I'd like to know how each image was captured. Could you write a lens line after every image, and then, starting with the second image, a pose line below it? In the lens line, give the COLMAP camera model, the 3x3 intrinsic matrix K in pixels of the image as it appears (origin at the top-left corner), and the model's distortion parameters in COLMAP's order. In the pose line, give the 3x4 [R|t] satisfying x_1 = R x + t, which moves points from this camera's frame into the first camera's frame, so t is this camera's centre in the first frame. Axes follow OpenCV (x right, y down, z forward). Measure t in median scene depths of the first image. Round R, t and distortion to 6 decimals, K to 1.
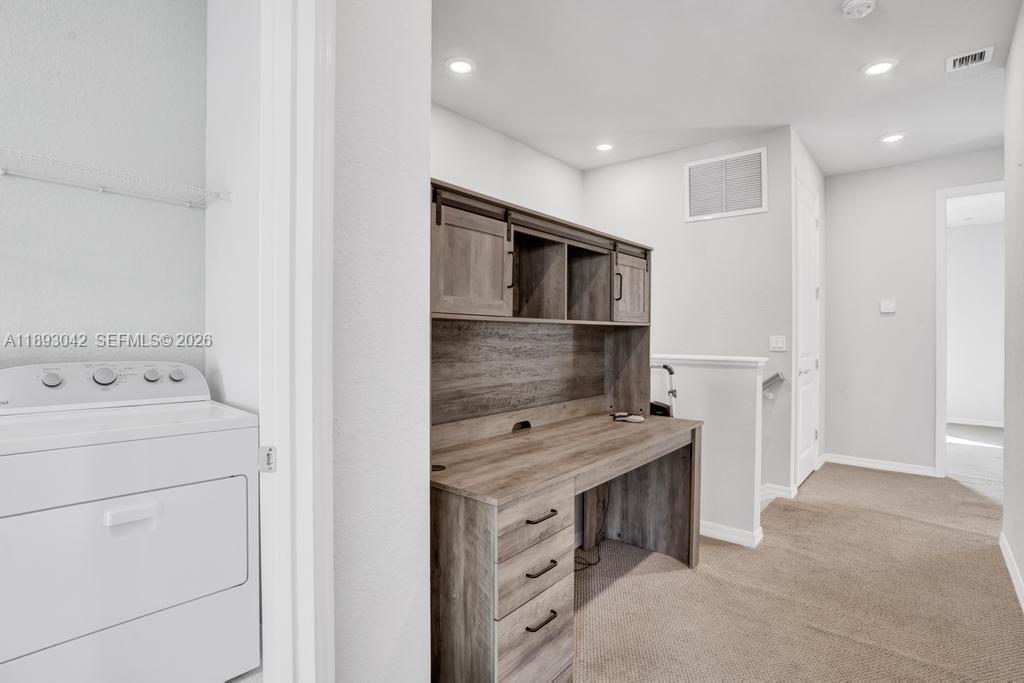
lens RADIAL K [[495.5, 0, 512.5], [0, 495.5, 336.9], [0, 0, 1]] dist [-0.028339, -0.000481]
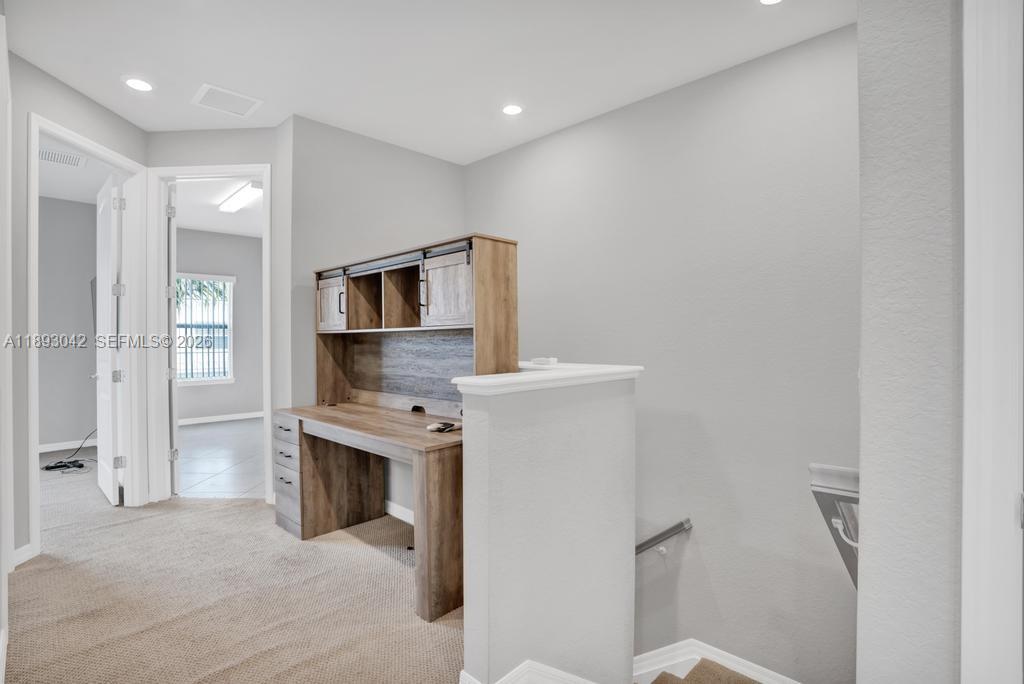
lens RADIAL K [[495.5, 0, 512.5], [0, 495.5, 344.3], [0, 0, 1]] dist [-0.028339, -0.000481]
pose [[-0.064796, -0.000754, -0.997898, 1.326452], [-0.002448, 0.999997, -0.000597, 0.007404], [0.997896, 0.002404, -0.064798, 1.345746]]
